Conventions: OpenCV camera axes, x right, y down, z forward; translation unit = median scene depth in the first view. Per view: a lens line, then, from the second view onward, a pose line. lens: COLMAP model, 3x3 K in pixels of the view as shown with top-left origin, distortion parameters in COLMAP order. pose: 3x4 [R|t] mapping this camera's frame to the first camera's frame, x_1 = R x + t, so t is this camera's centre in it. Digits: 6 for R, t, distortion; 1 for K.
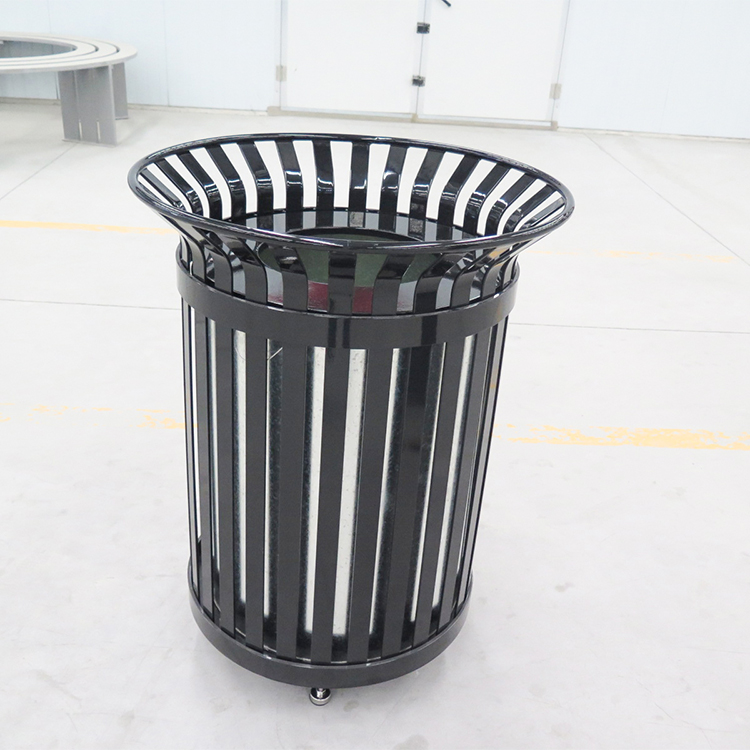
lens RADIAL K [[818.3, 0, 376.5], [0, 818.3, 377.7], [0, 0, 1]] dist [0.000826, -0.028181]
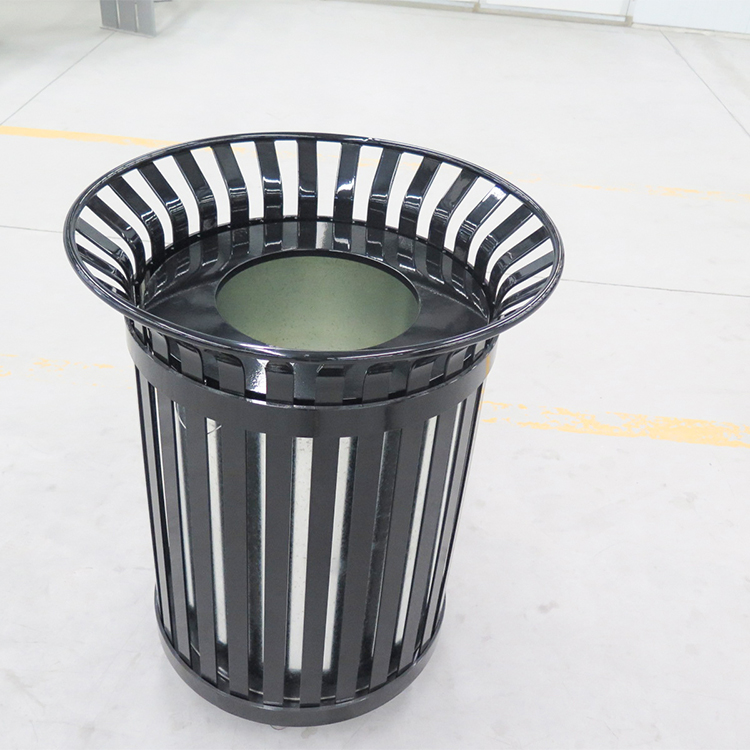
lens RADIAL K [[824.1, 0, 375.0], [0, 824.1, 375.0], [0, 0, 1]] dist [-0.022672, 0.018751]
pose [[0.996019, 0.061364, -0.064656, 0.083195], [-0.051321, 0.987816, 0.146920, -0.173161], [0.072884, -0.143017, 0.987033, 0.073357]]
